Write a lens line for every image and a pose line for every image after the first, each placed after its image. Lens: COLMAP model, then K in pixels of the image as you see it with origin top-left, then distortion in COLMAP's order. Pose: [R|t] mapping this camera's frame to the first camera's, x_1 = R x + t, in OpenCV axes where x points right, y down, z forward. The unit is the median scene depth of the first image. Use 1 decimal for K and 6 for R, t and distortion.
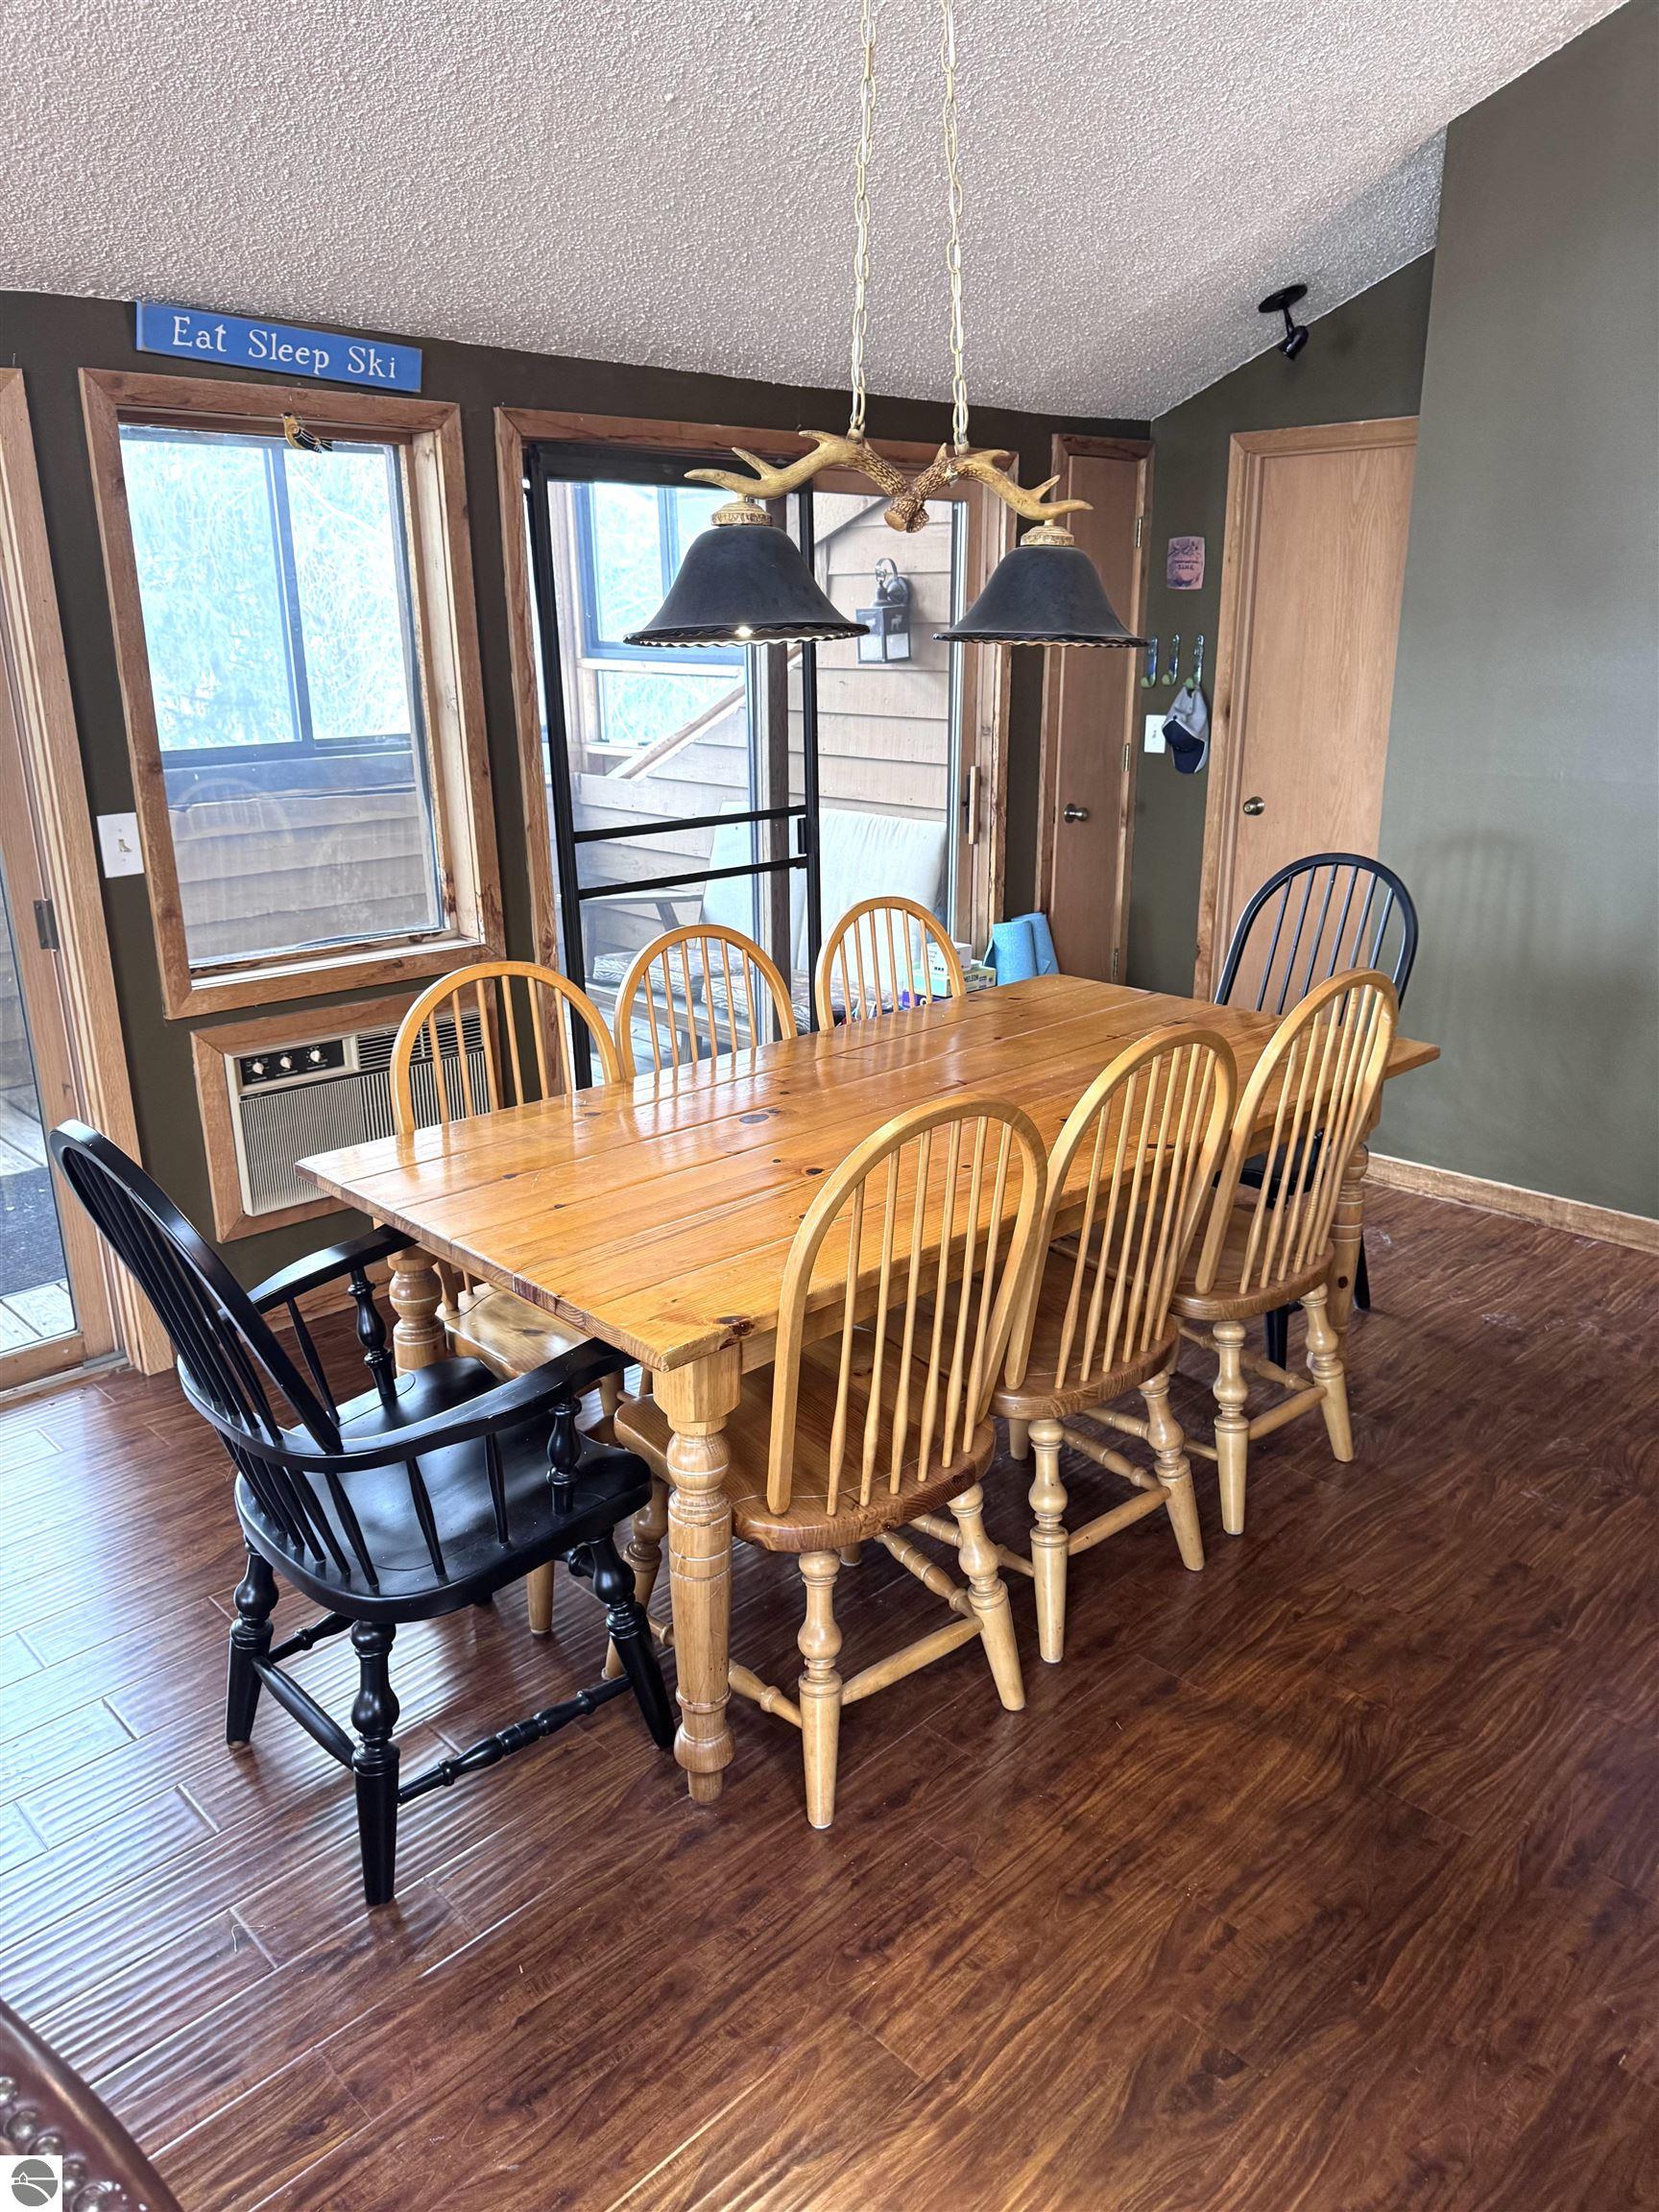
lens RADIAL K [[1539.1, 0, 817.5], [0, 1539.1, 1125.6], [0, 0, 1]] dist [-0.005635, -0.006065]
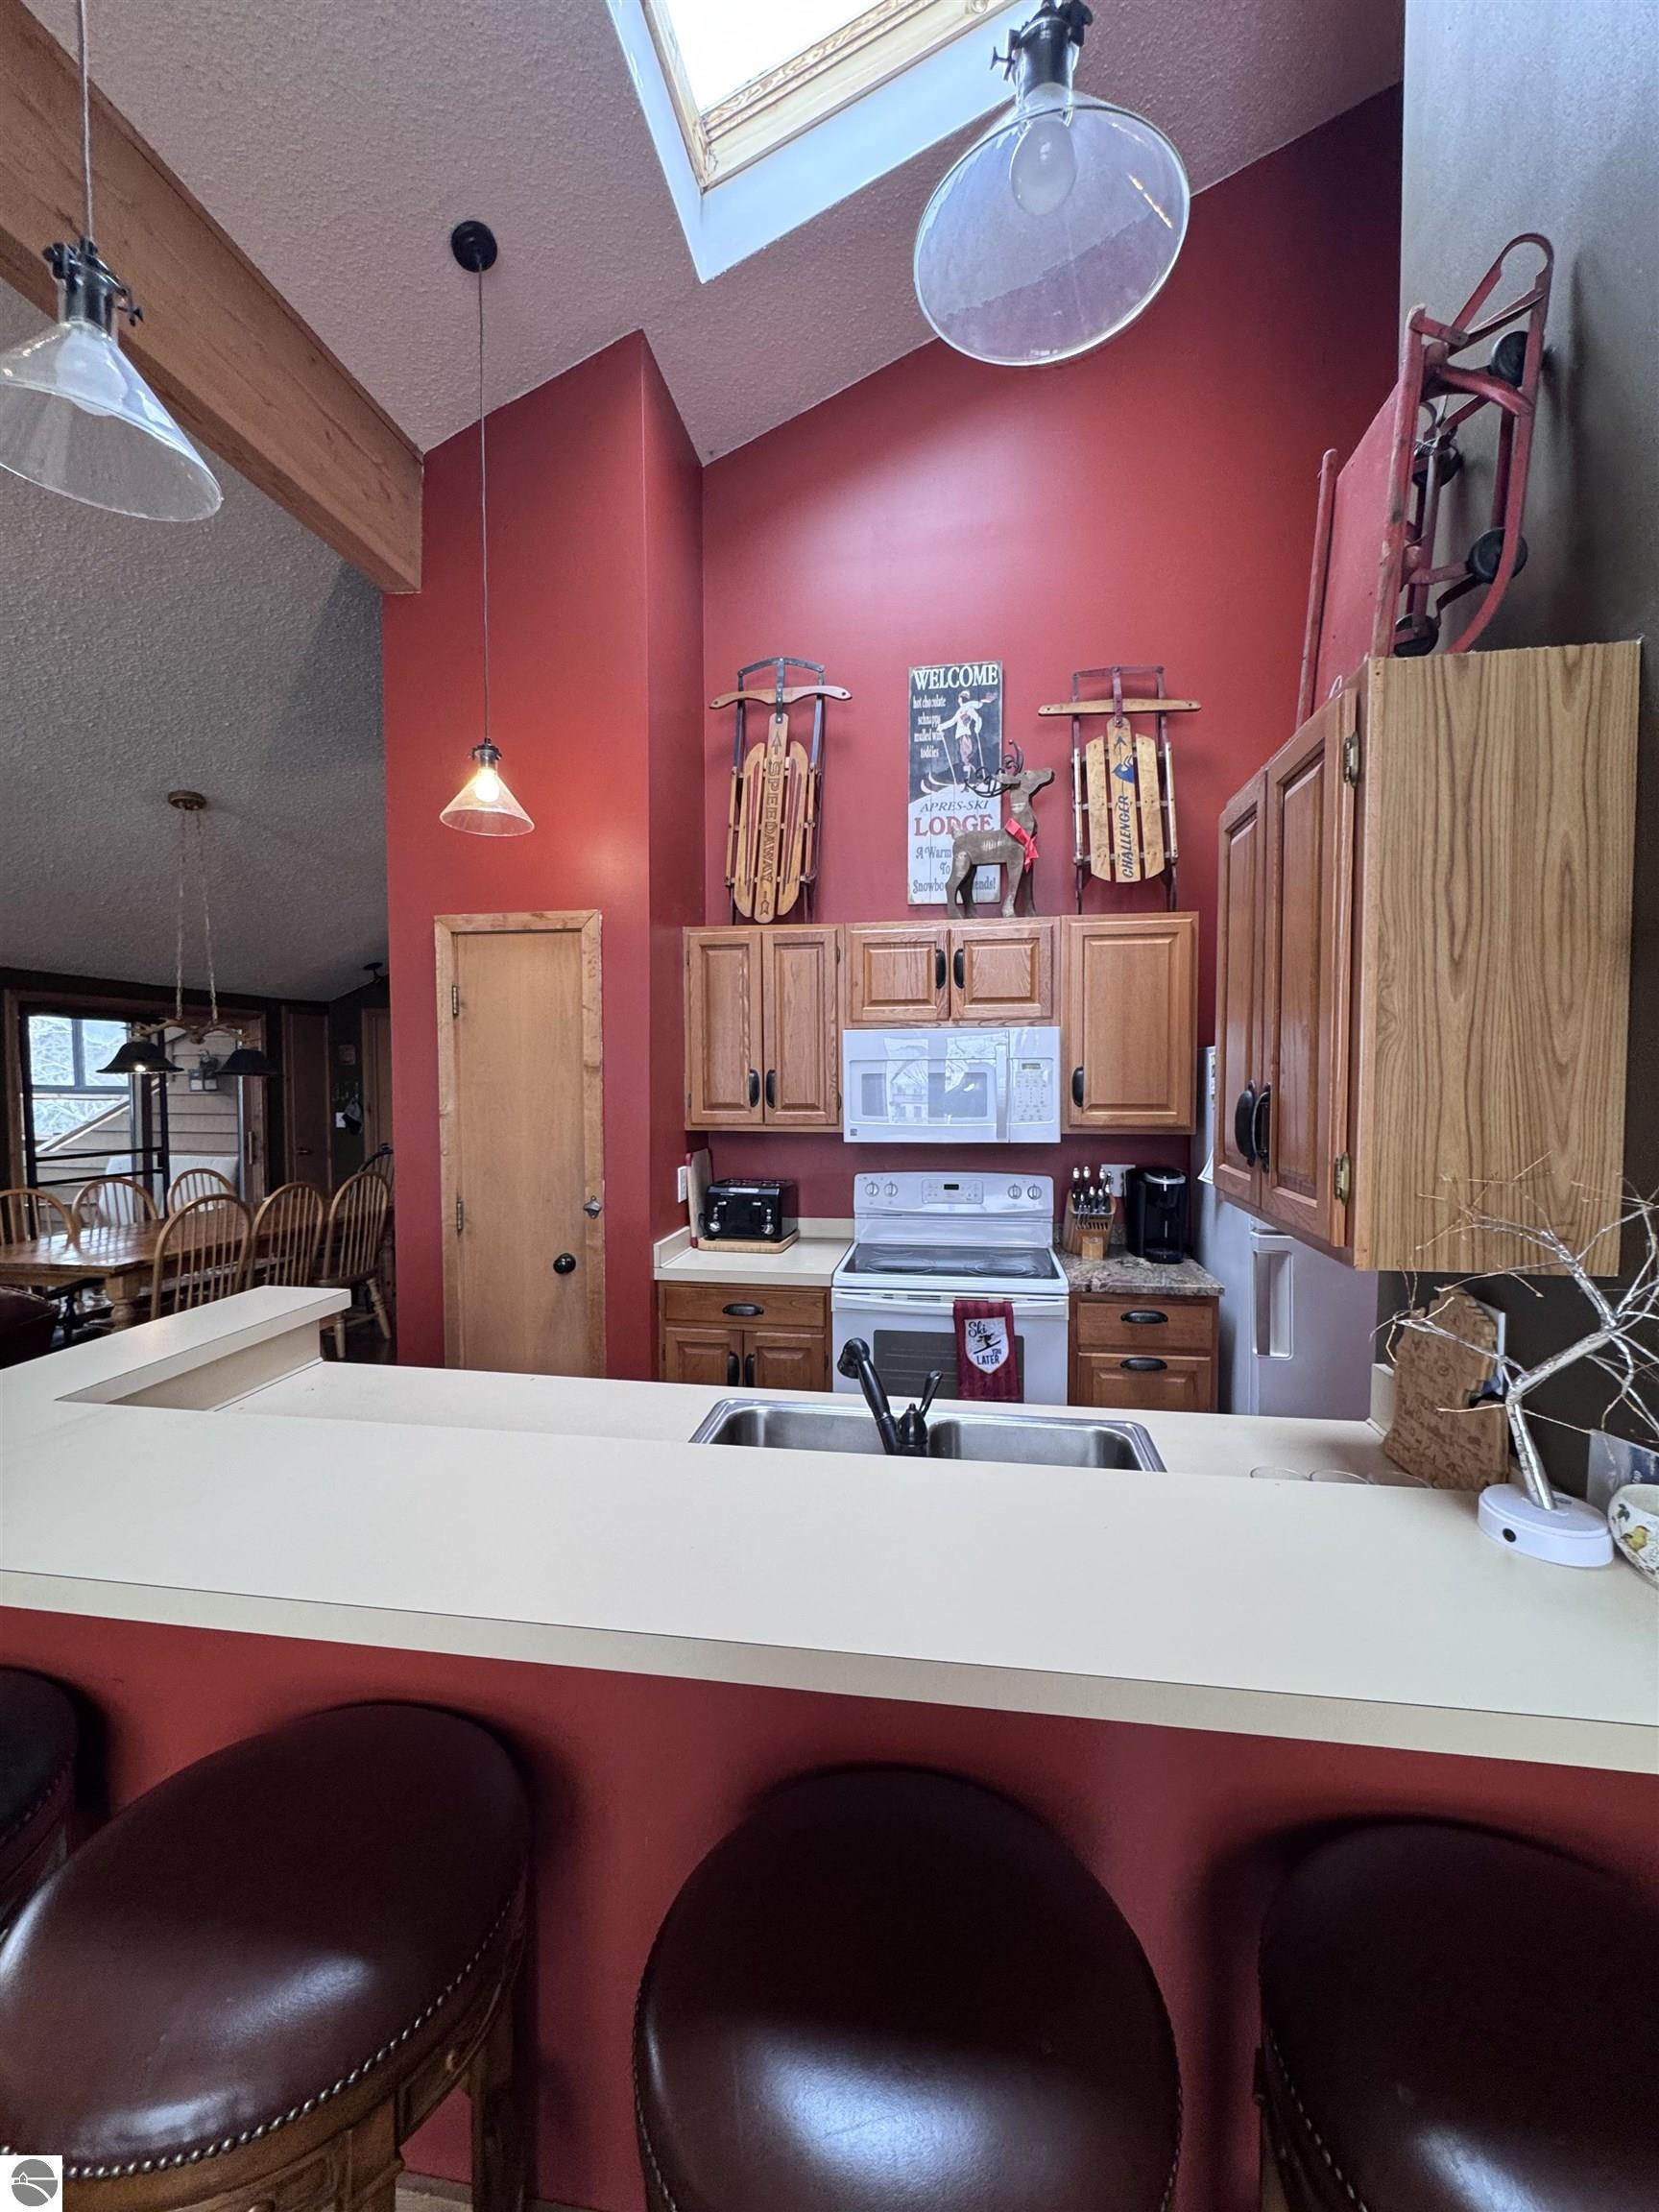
lens RADIAL K [[880.5, 0, 835.1], [0, 880.5, 1115.9], [0, 0, 1]] dist [-0.003263, 0.000131]
pose [[0.798561, -0.011416, 0.601805, 0.006822], [0.179536, 0.958826, -0.220045, 0.229478], [-0.574515, 0.283765, 0.767731, -0.643696]]
